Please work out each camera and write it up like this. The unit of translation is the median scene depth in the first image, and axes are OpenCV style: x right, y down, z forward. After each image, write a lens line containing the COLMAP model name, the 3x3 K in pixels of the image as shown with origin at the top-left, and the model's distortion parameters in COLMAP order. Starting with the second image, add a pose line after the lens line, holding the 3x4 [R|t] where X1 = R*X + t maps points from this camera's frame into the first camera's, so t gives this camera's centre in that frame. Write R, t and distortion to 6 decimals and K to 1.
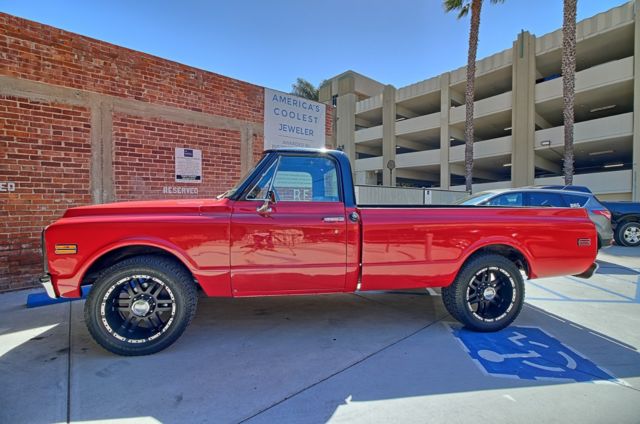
lens RADIAL K [[292.3, 0, 317.3], [0, 292.3, 204.7], [0, 0, 1]] dist [-0.005006, 0.002859]
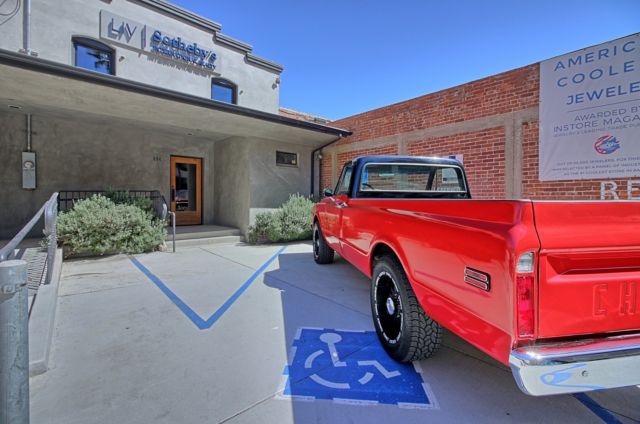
lens RADIAL K [[292.3, 0, 320.7], [0, 292.3, 205.5], [0, 0, 1]] dist [-0.005006, 0.002859]
pose [[0.013723, 0.016781, -0.999765, 0.796348], [-0.023948, 0.999578, 0.016449, 0.011218], [0.999619, 0.023717, 0.014119, 0.455047]]
